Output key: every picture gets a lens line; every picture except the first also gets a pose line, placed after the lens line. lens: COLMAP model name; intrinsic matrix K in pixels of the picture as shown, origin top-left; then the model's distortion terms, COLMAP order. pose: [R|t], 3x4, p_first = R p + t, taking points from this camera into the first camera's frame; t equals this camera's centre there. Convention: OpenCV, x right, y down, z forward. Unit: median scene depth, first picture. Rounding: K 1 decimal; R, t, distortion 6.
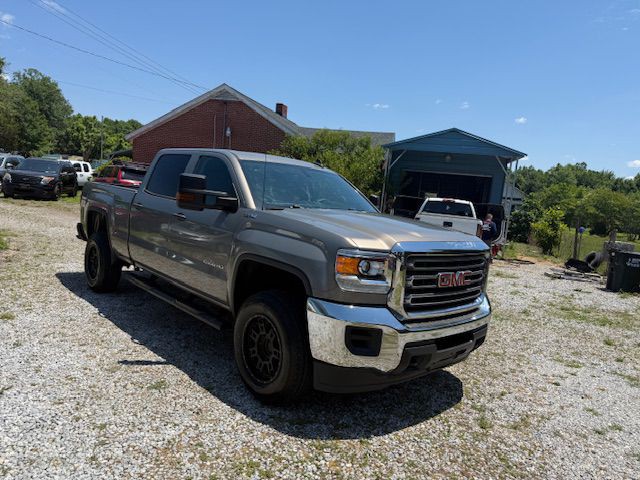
lens RADIAL K [[449.0, 0, 322.1], [0, 449.0, 238.2], [0, 0, 1]] dist [0.036004, -0.044108]
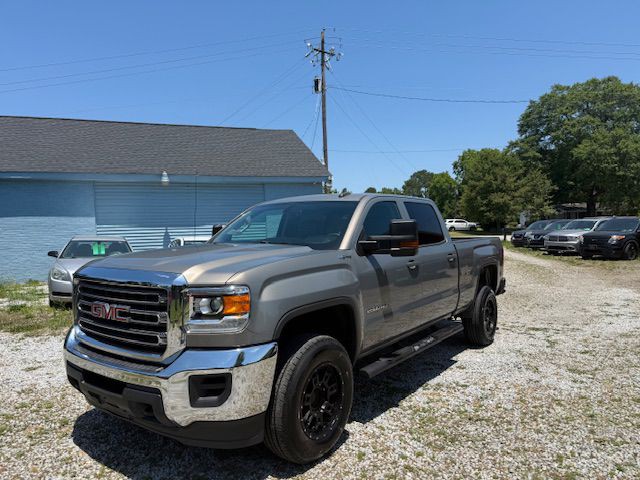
lens RADIAL K [[449.0, 0, 323.4], [0, 449.0, 243.2], [0, 0, 1]] dist [0.036004, -0.044108]
pose [[0.190240, -0.073676, -0.978969, 1.046236], [-0.060926, 0.994372, -0.086674, 0.007191], [0.979845, 0.076134, 0.184680, 1.034677]]
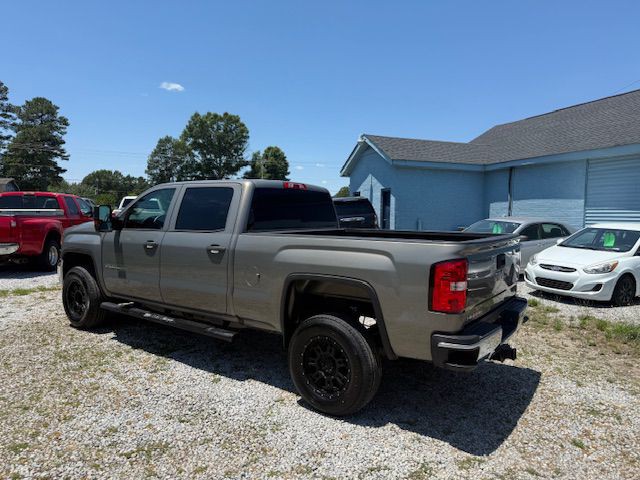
lens RADIAL K [[449.0, 0, 323.5], [0, 449.0, 242.7], [0, 0, 1]] dist [0.036004, -0.044108]
pose [[-0.972713, -0.097774, -0.210403, -0.195330], [-0.130073, 0.980758, 0.145582, -0.301714], [0.192121, 0.168977, -0.966714, 2.778221]]
